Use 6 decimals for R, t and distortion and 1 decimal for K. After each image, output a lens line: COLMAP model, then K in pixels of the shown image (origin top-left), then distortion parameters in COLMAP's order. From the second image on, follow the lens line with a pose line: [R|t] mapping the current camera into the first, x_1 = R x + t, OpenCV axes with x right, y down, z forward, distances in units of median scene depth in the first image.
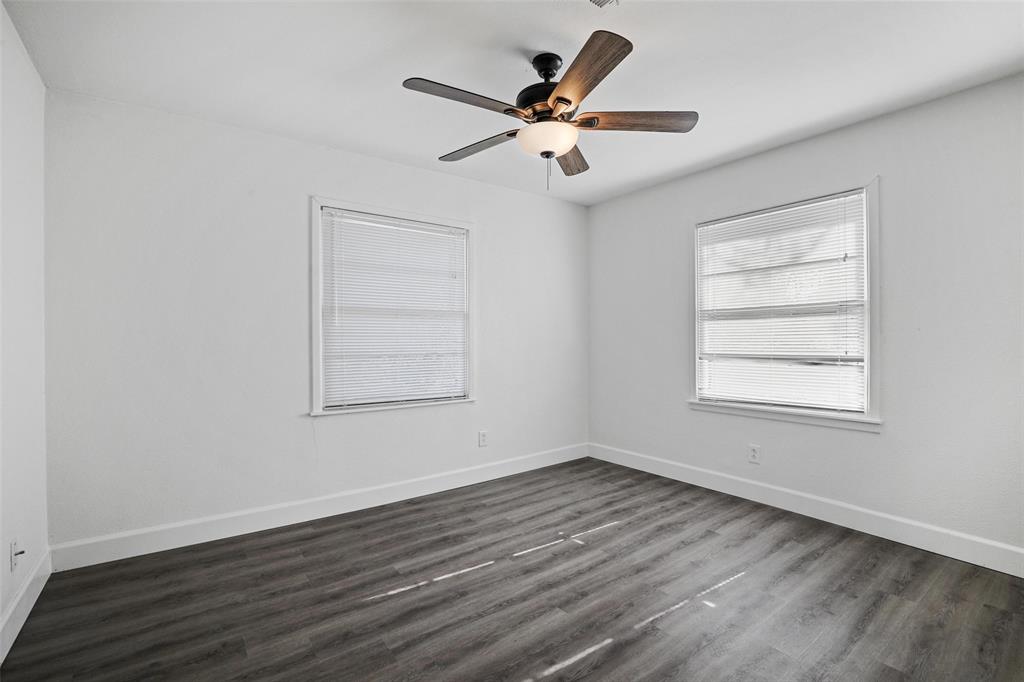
lens RADIAL K [[466.1, 0, 512.0], [0, 466.1, 341.0], [0, 0, 1]] dist [-0.014646, 0.000096]
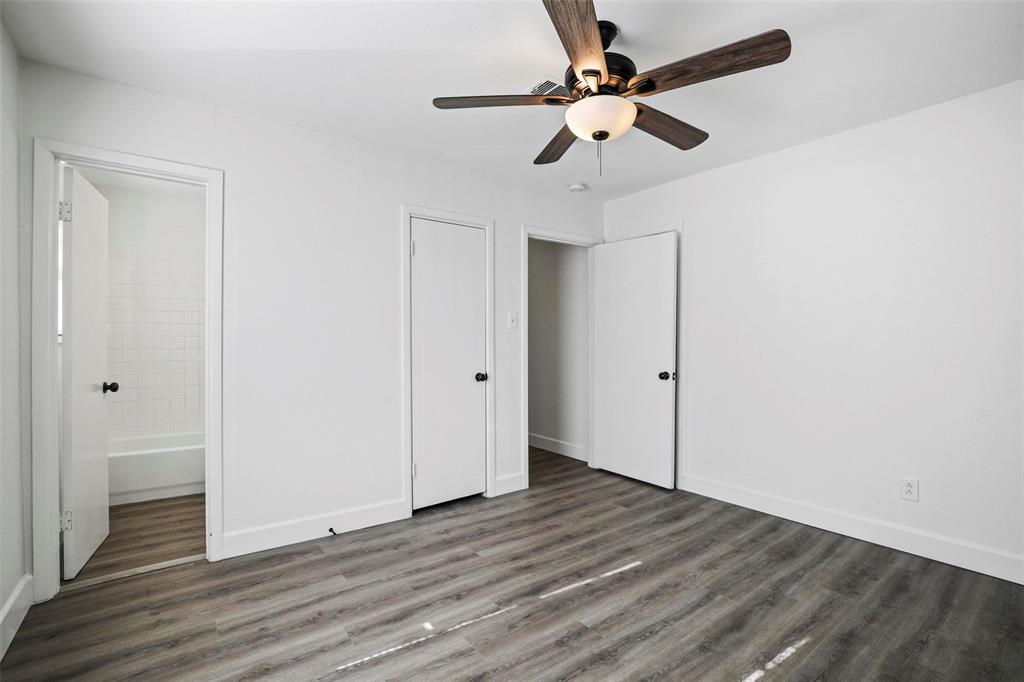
lens RADIAL K [[466.1, 0, 512.0], [0, 466.1, 341.0], [0, 0, 1]] dist [-0.014646, 0.000096]
pose [[-0.999933, 0.002714, -0.011235, 0.261675], [0.002680, 0.999992, 0.002997, -0.014140], [0.011243, 0.002967, -0.999932, 1.923354]]
